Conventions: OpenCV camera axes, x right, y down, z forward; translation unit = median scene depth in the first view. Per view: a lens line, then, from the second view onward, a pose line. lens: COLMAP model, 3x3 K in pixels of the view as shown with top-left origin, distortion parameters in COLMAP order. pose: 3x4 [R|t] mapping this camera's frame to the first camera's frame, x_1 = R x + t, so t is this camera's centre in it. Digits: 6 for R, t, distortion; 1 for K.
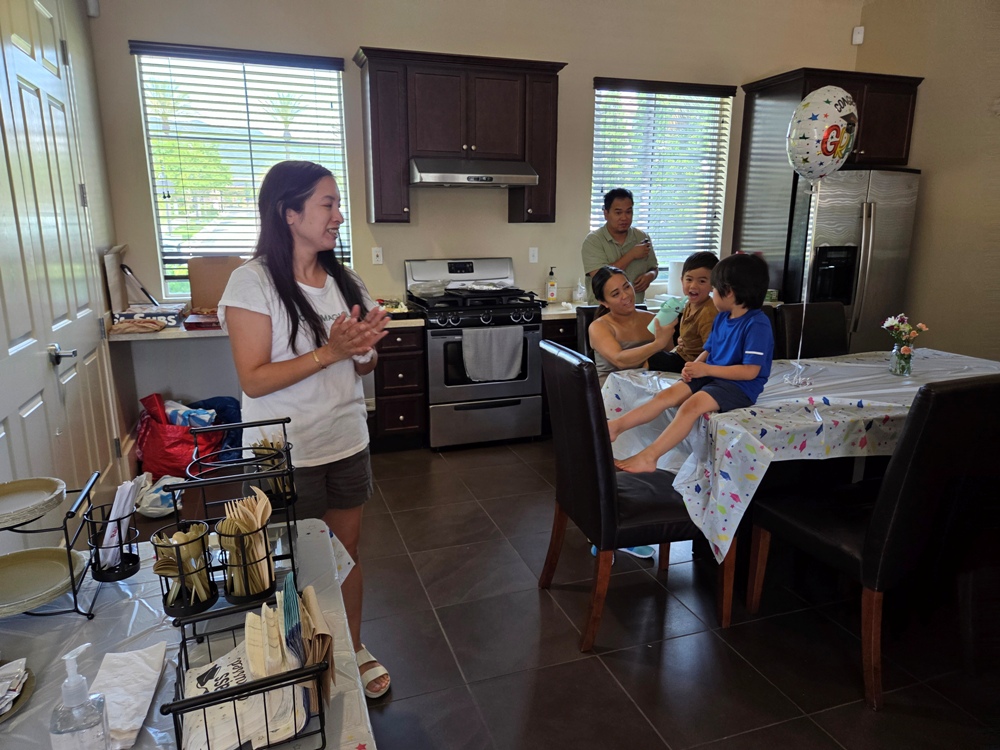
lens RADIAL K [[662.1, 0, 500.0], [0, 662.1, 375.0], [0, 0, 1]] dist [0.003295, 0.000894]
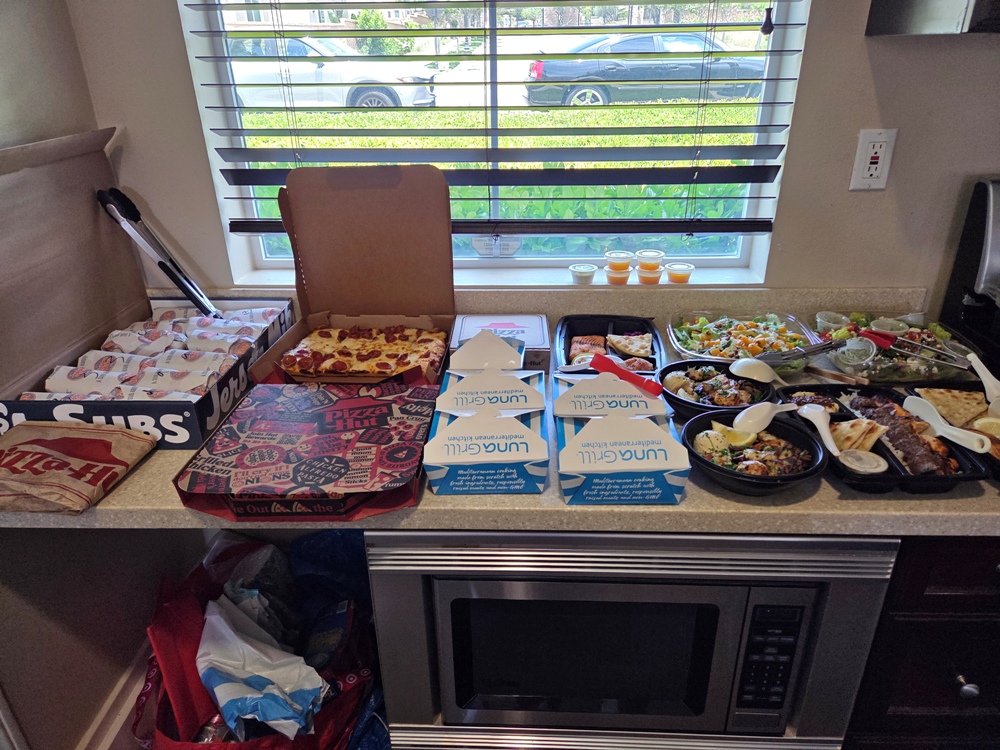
lens RADIAL K [[662.1, 0, 500.0], [0, 662.1, 375.0], [0, 0, 1]] dist [0.003295, 0.000894]
pose [[0.933911, 0.137849, -0.329861, -0.253282], [-0.055959, 0.967665, 0.245955, -0.167209], [0.353100, -0.211241, 0.911426, 0.731888]]
